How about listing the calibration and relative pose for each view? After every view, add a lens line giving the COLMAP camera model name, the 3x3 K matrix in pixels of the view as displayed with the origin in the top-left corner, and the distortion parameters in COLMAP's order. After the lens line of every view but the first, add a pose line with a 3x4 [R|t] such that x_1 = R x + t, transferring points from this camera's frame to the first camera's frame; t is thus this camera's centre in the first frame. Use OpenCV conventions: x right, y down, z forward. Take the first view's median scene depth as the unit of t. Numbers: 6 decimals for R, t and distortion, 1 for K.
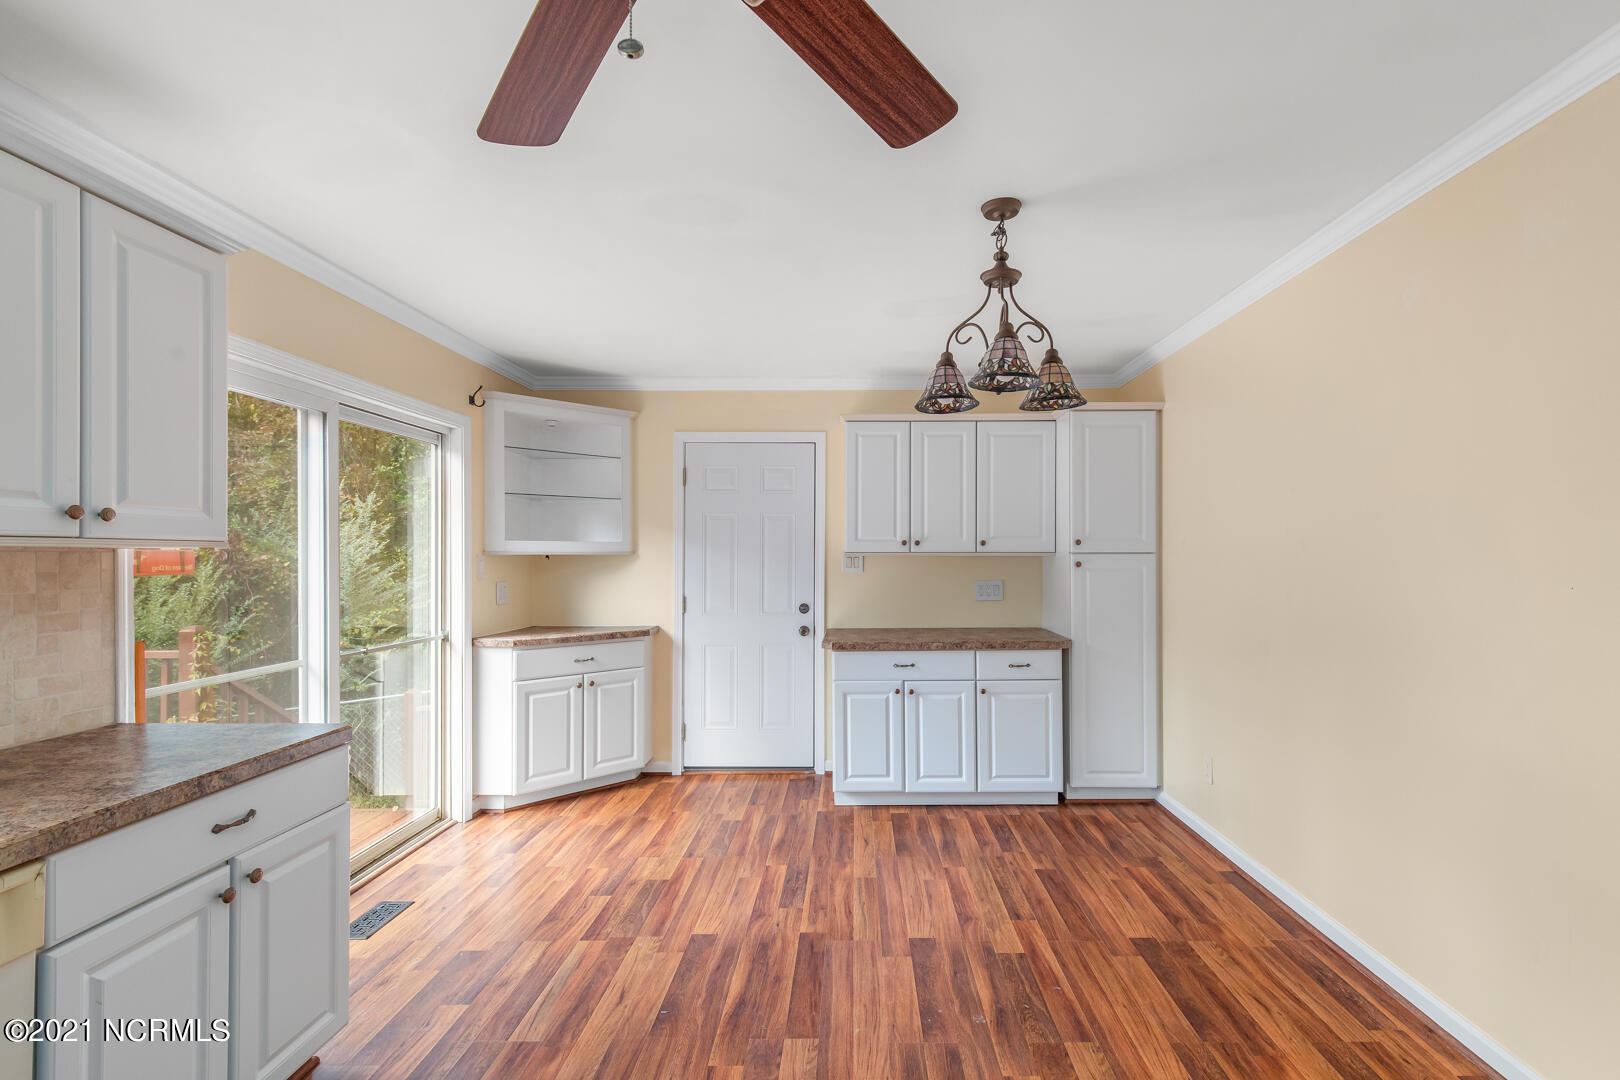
lens RADIAL K [[762.9, 0, 845.5], [0, 762.9, 553.0], [0, 0, 1]] dist [0.008352, -0.001547]
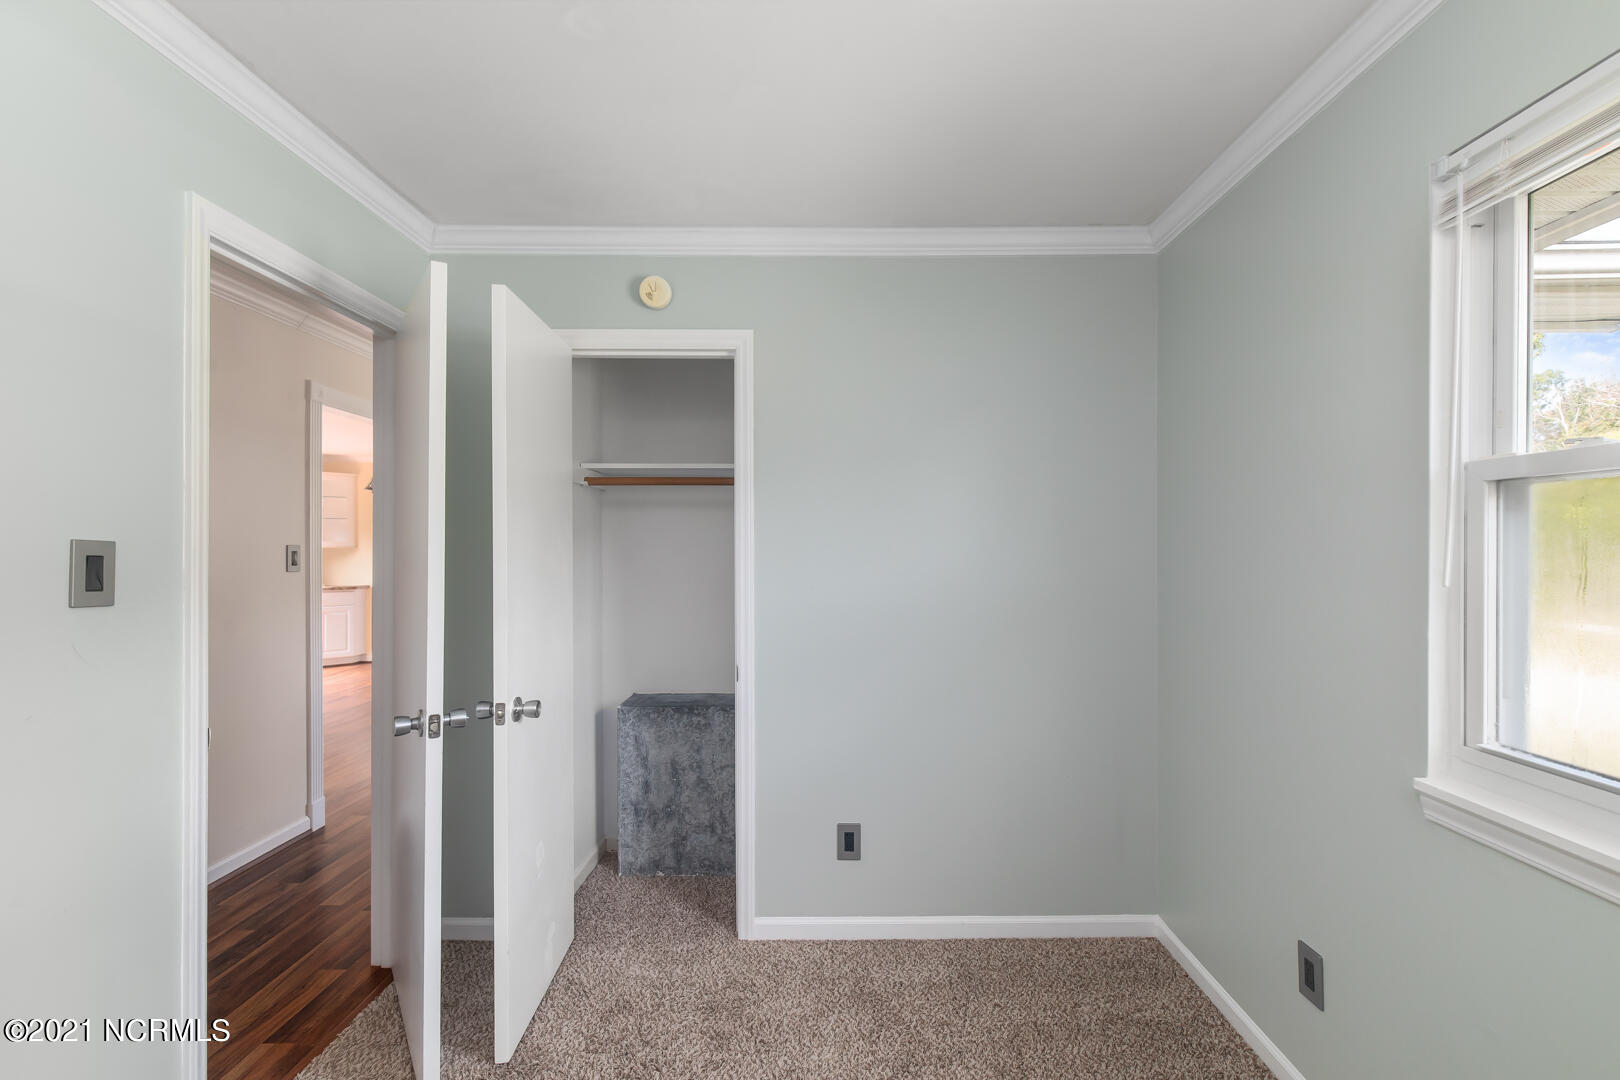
lens RADIAL K [[723.6, 0, 814.3], [0, 723.6, 540.2], [0, 0, 1]] dist [0.012354, -0.003860]
pose [[0.999990, 0.004427, 0.000990, 1.244952], [-0.004435, 0.999958, 0.008024, -0.050474], [-0.000955, -0.008029, 0.999967, -1.167567]]
